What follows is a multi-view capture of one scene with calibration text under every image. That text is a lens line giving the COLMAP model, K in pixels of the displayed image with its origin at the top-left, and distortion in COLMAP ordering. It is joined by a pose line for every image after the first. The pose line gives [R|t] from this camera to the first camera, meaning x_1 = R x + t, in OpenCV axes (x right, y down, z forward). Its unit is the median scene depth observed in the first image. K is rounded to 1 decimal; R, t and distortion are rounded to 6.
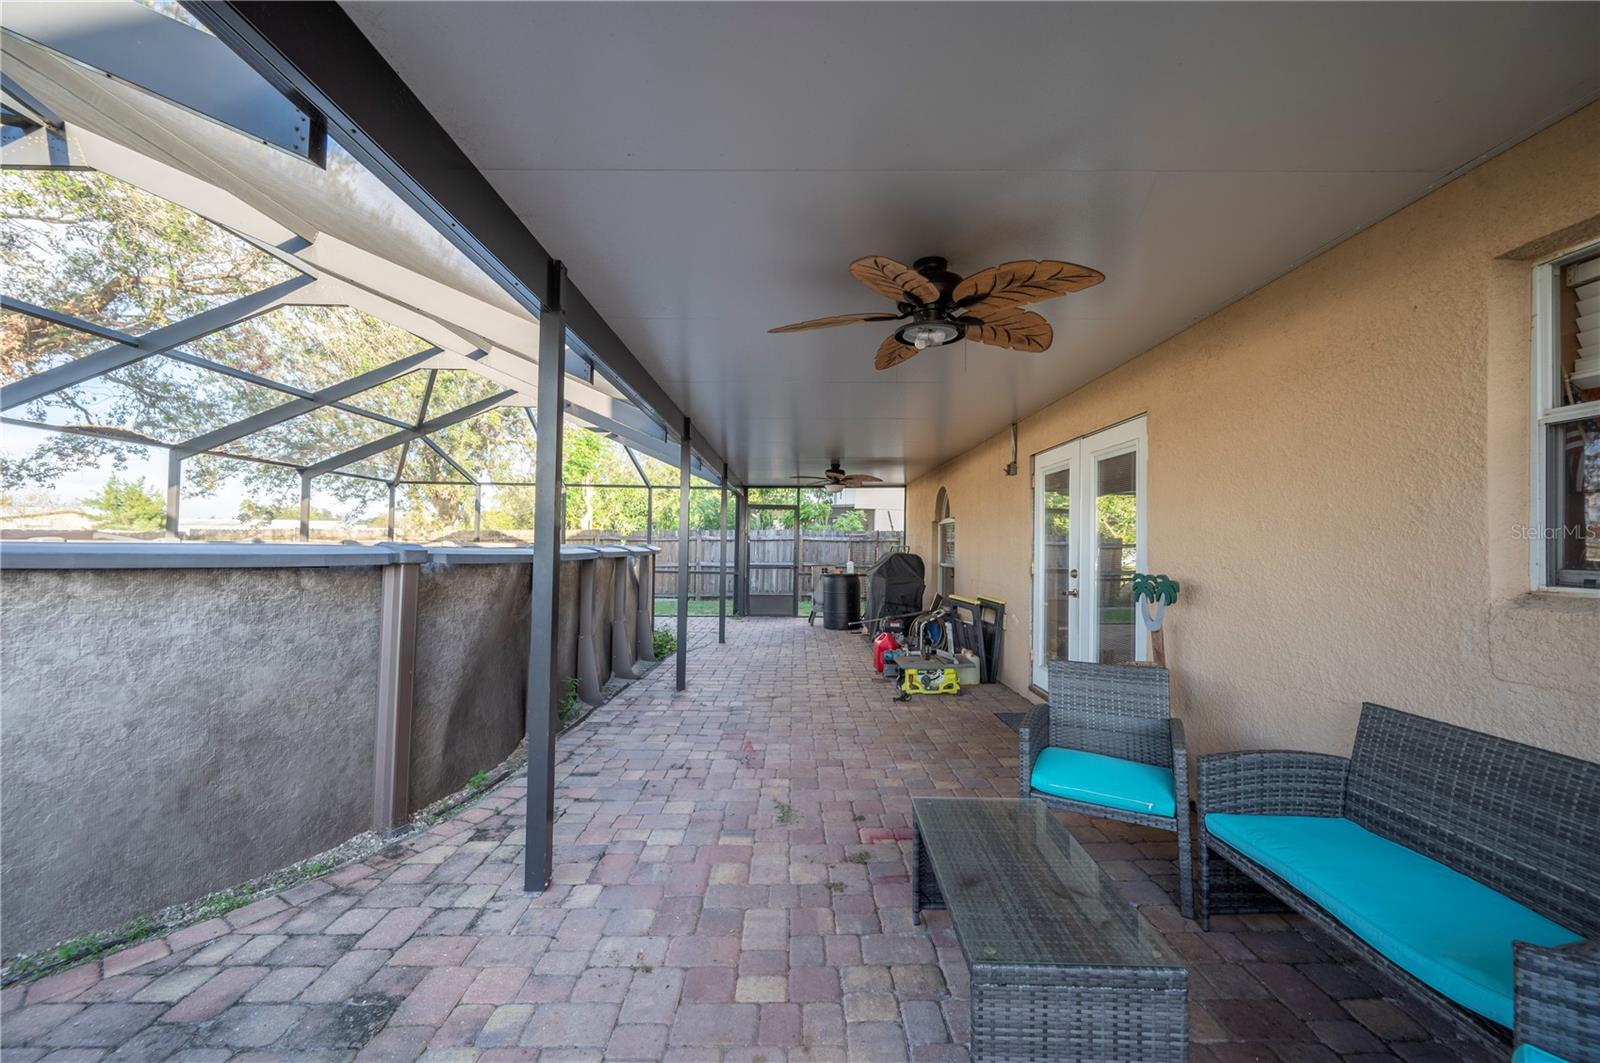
lens RADIAL K [[628.9, 0, 798.1], [0, 628.9, 534.5], [0, 0, 1]] dist [-0.001007, 0.000154]
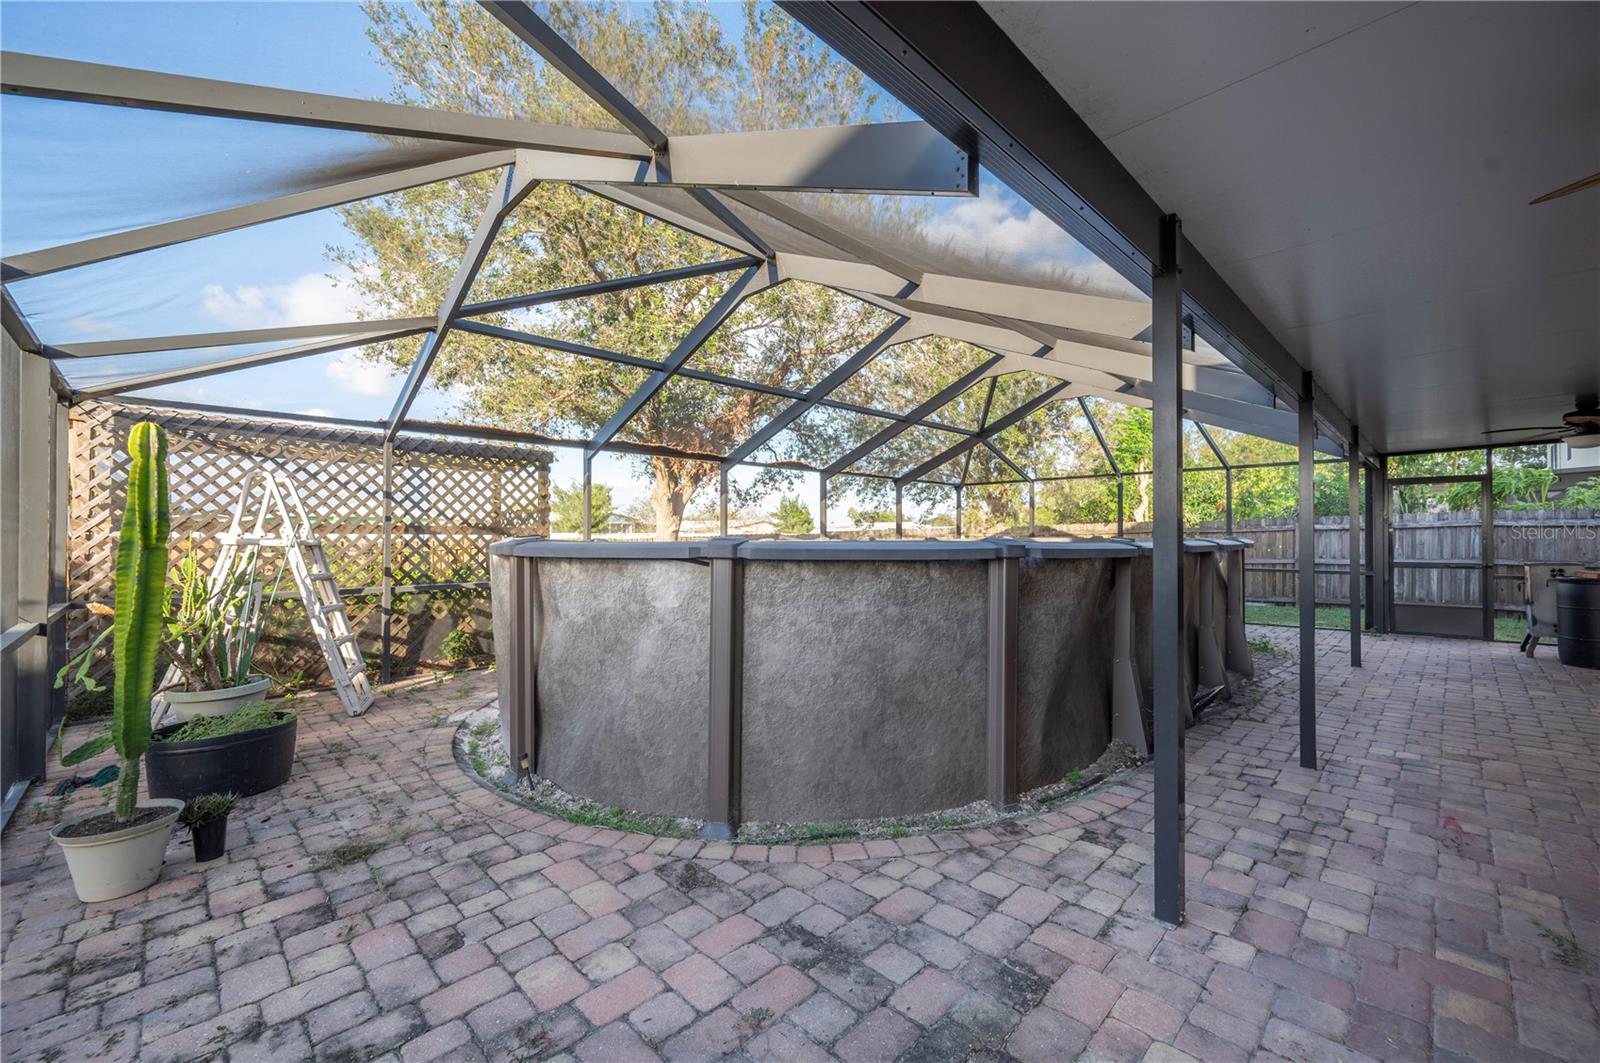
lens RADIAL K [[641.3, 0, 800.8], [0, 641.3, 535.4], [0, 0, 1]] dist [0.000173, 0.000022]
pose [[0.697968, -0.018790, -0.715883, -0.082294], [0.026053, 0.999660, -0.000838, 0.000265], [0.715655, -0.018066, 0.698220, -0.006010]]
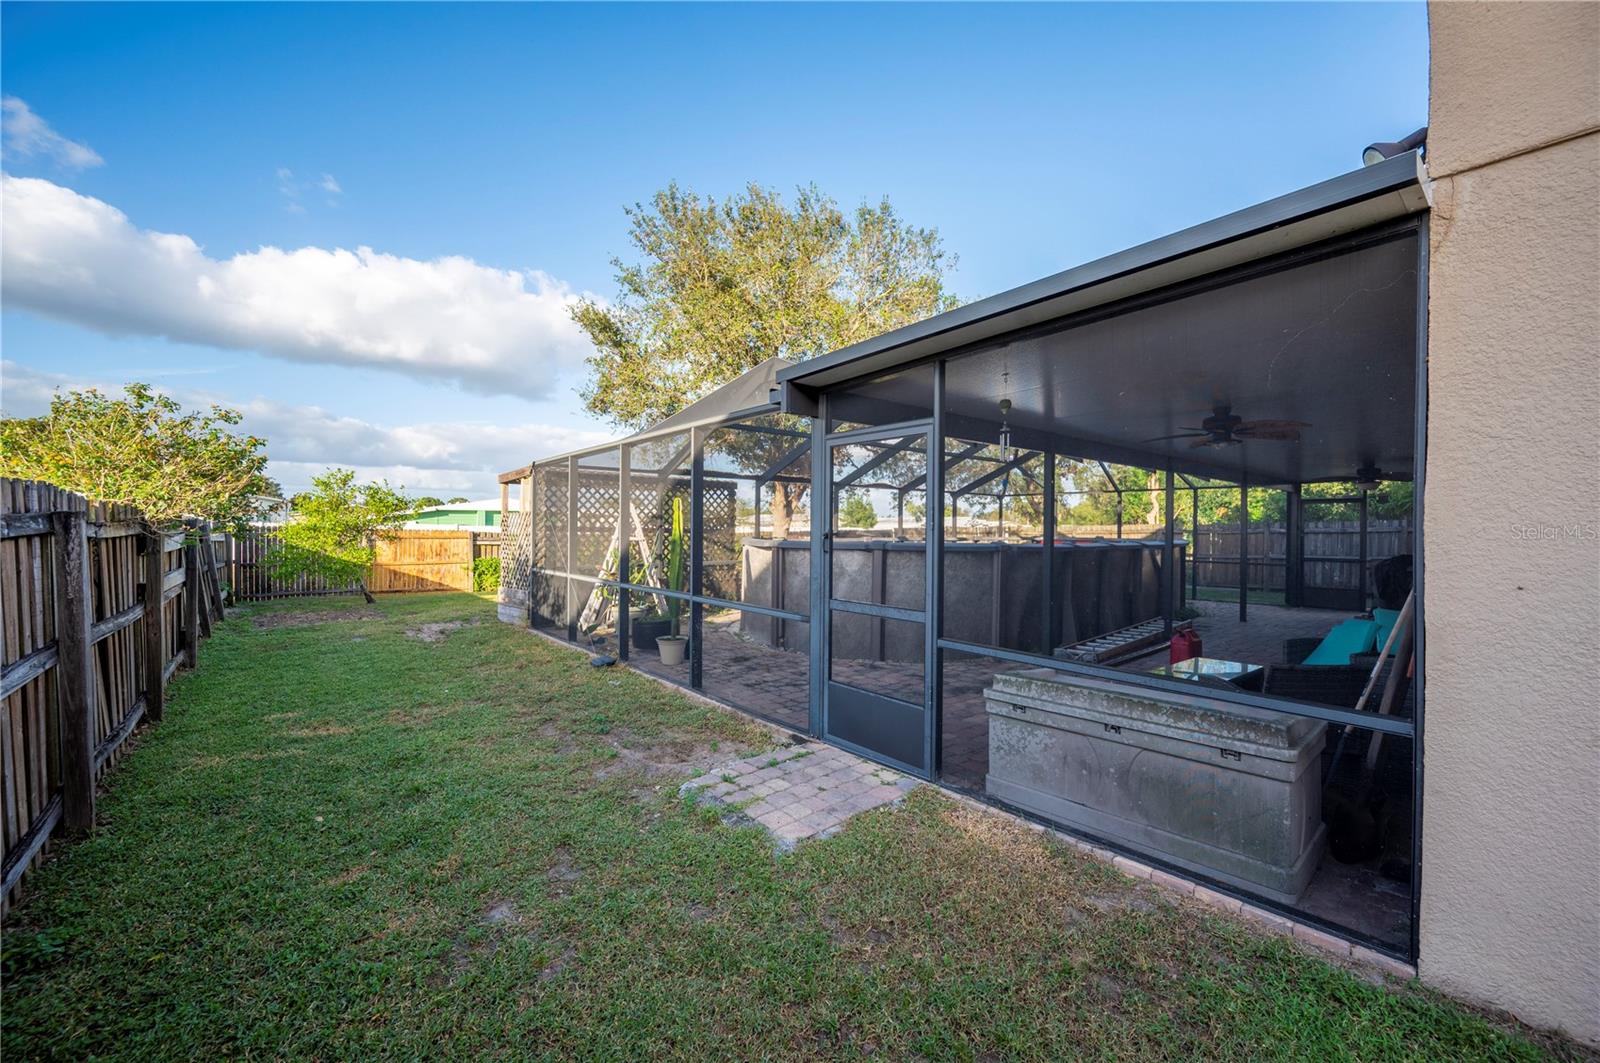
lens RADIAL K [[641.3, 0, 800.8], [0, 641.3, 535.4], [0, 0, 1]] dist [0.000173, 0.000022]
pose [[0.635373, -0.001509, -0.772204, 0.709336], [0.016067, 0.999807, 0.011267, -0.047910], [0.772038, -0.019566, 0.635275, -1.043495]]
